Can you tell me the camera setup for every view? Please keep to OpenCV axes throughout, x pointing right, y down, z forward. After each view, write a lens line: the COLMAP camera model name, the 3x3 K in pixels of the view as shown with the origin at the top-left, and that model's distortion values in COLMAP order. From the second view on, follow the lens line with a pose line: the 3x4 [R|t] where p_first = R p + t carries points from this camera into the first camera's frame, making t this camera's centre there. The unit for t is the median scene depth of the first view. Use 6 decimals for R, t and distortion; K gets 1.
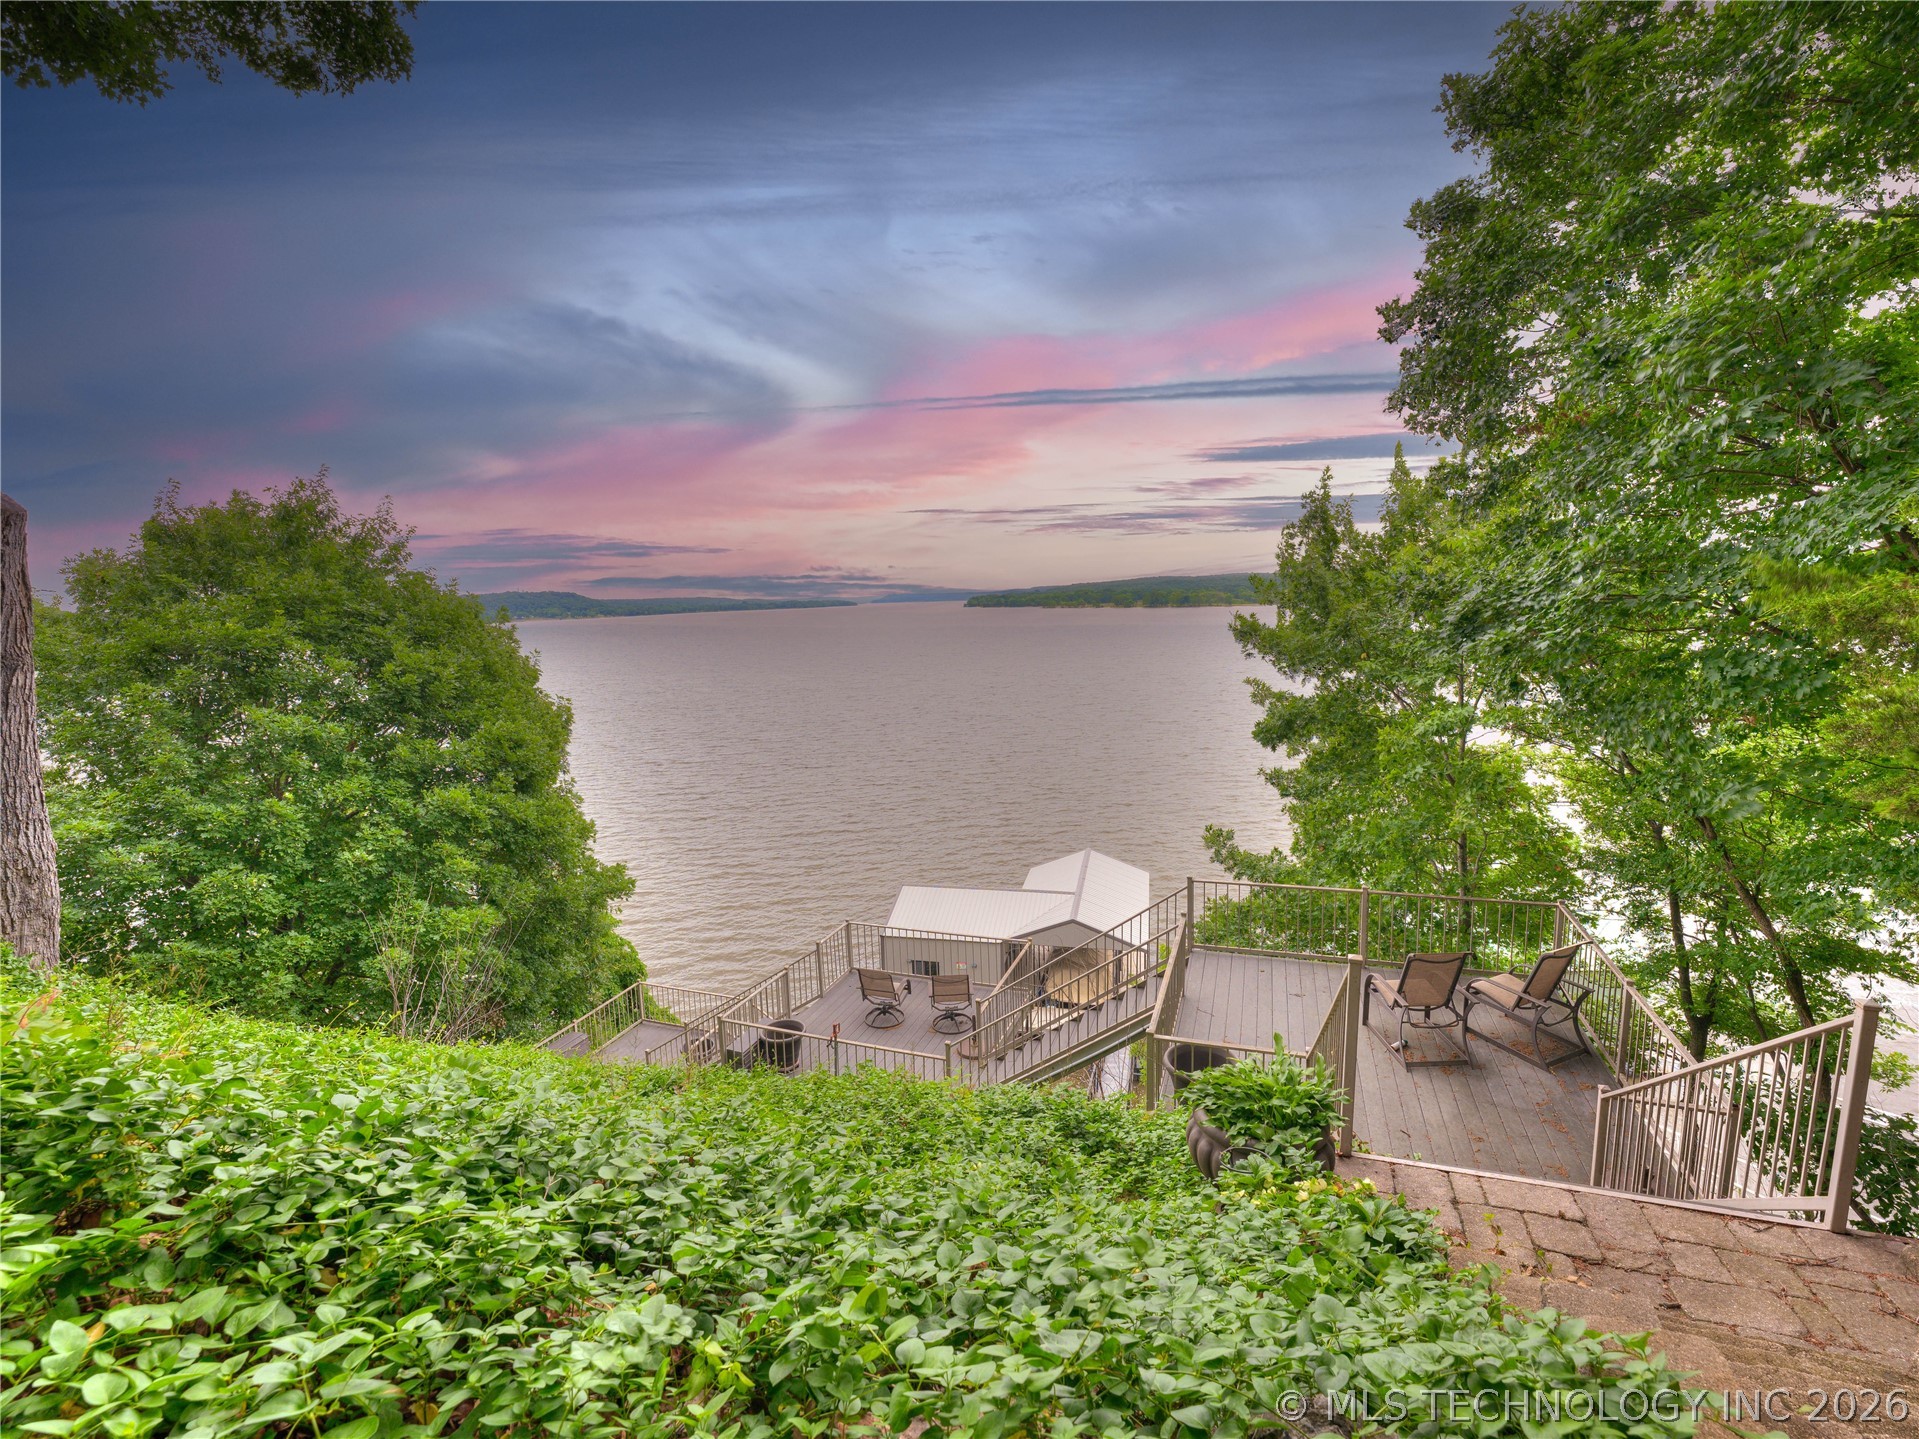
lens RADIAL K [[884.0, 0, 951.1], [0, 884.0, 720.2], [0, 0, 1]] dist [-0.012557, 0.000228]
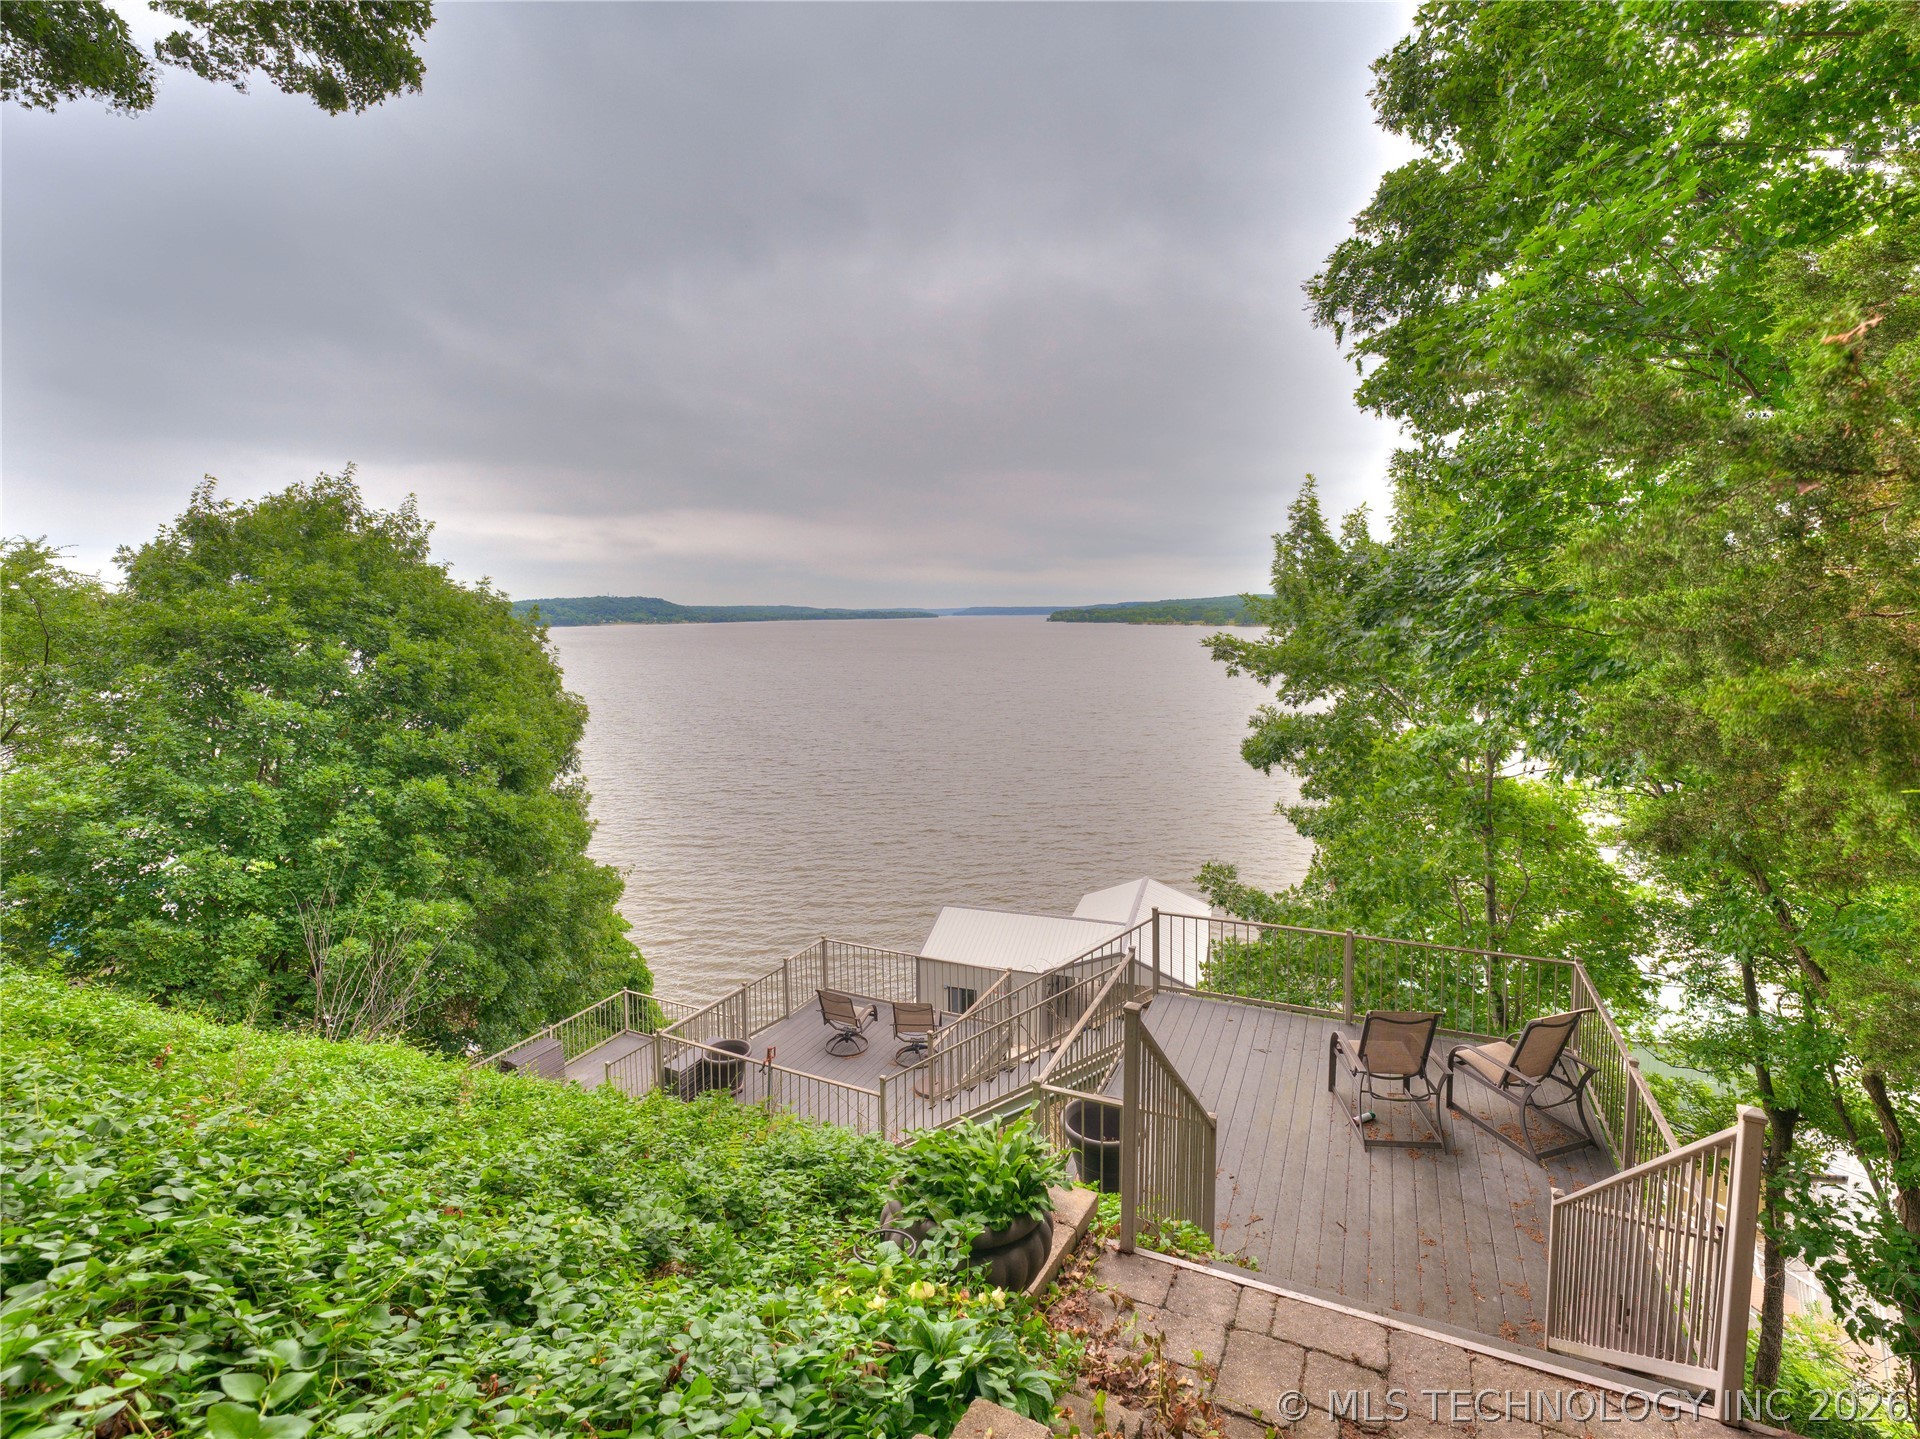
lens RADIAL K [[898.8, 0, 960.9], [0, 898.8, 663.9], [0, 0, 1]] dist [-0.009390, -0.000239]
pose [[0.994814, 0.027195, -0.098009, 0.130935], [-0.035056, 0.996227, -0.079392, 0.006588], [0.095480, 0.082416, 0.992014, 0.039376]]
